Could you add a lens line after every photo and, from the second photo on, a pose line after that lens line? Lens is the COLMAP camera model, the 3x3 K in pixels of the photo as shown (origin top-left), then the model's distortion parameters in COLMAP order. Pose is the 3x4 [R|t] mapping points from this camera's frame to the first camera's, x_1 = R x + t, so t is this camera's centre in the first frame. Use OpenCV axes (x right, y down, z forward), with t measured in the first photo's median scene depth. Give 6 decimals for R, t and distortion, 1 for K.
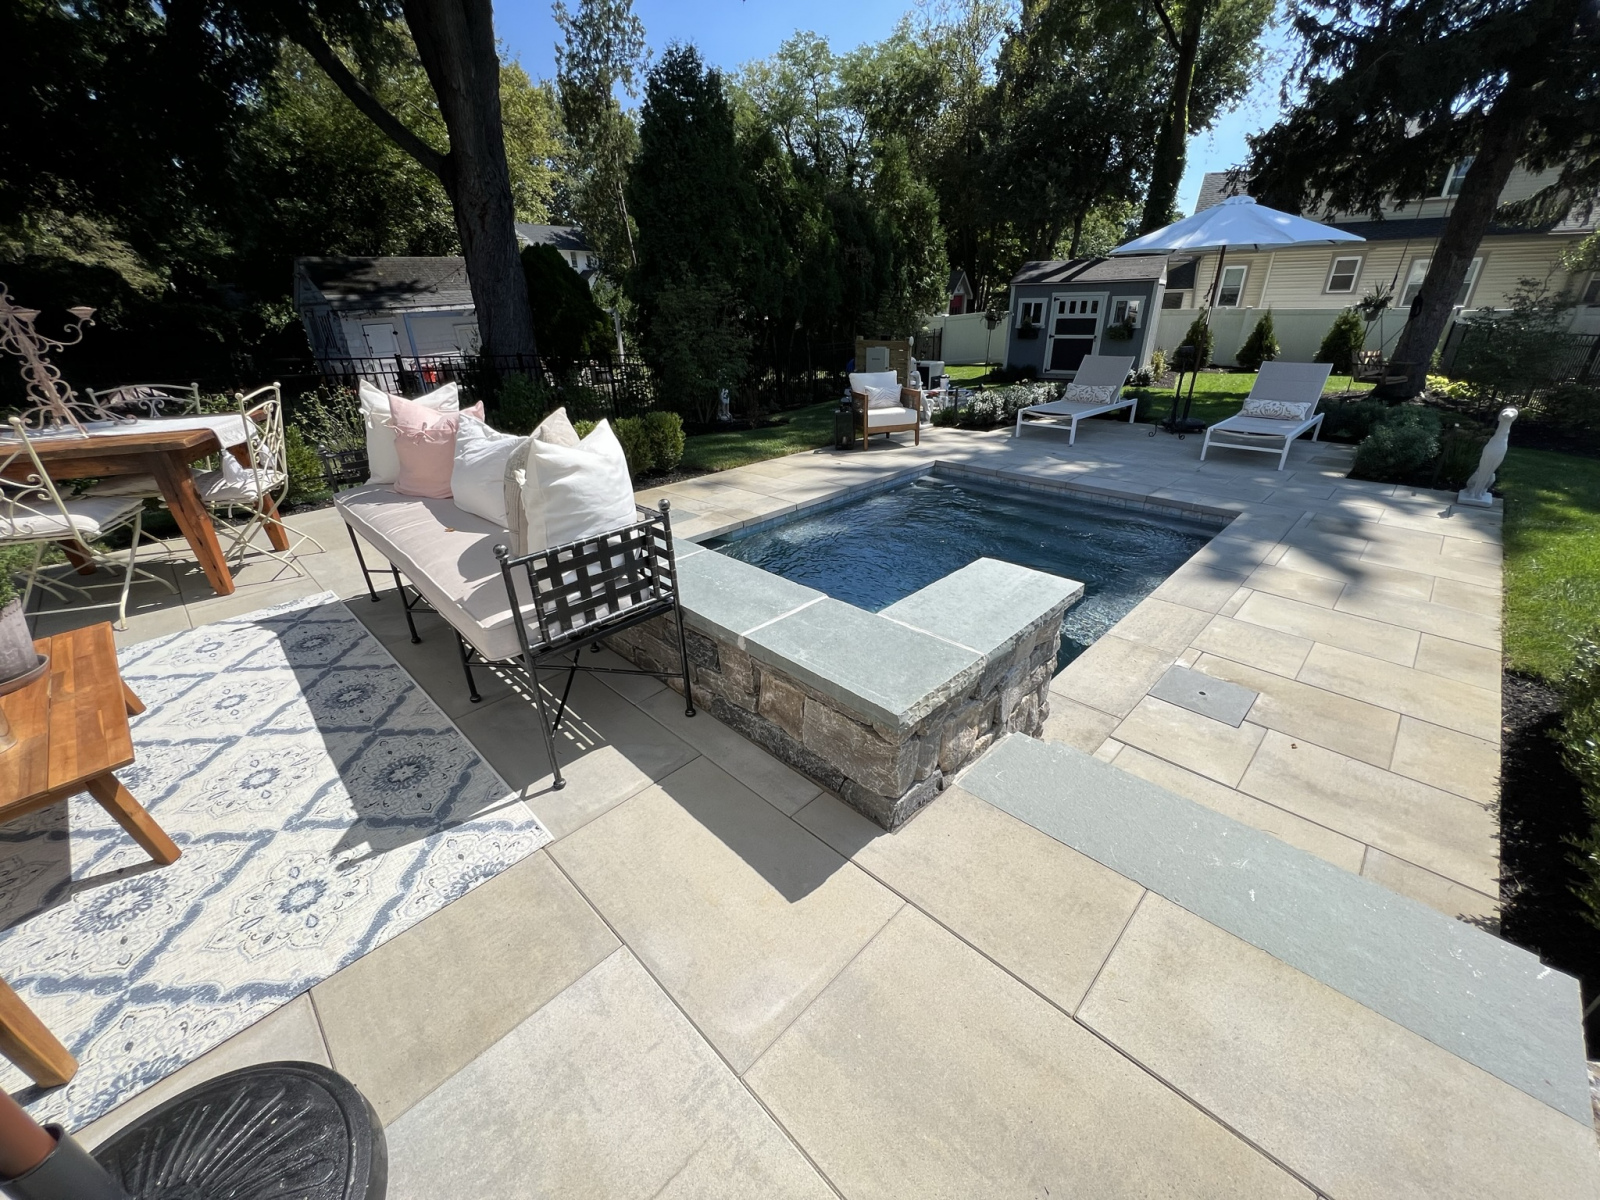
lens RADIAL K [[636.8, 0, 800.5], [0, 636.8, 593.7], [0, 0, 1]] dist [0.002621, 0.000351]
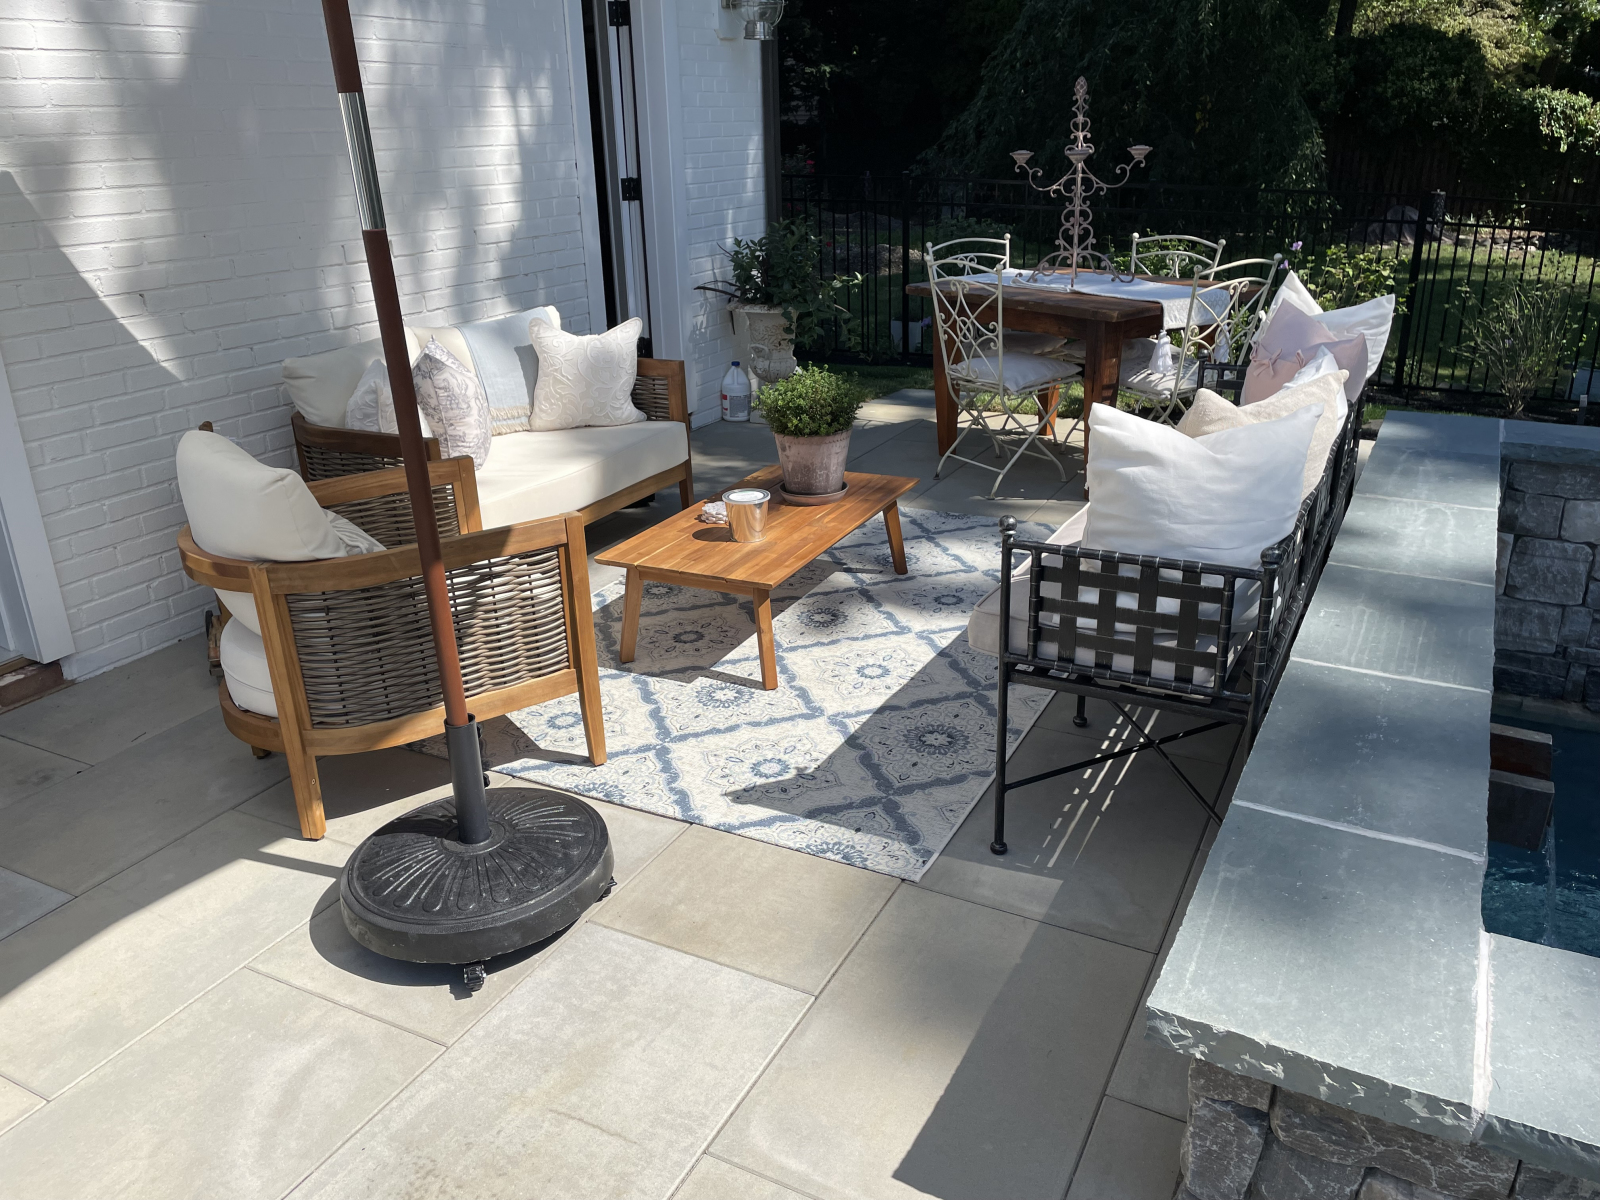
lens RADIAL K [[1209.8, 0, 808.4], [0, 1209.8, 589.2], [0, 0, 1]] dist [0.073736, -0.095160]
pose [[0.295432, 0.367074, -0.882030, 0.732847], [-0.390761, 0.888909, 0.239053, -0.231566], [0.871794, 0.274039, 0.406051, 0.170896]]
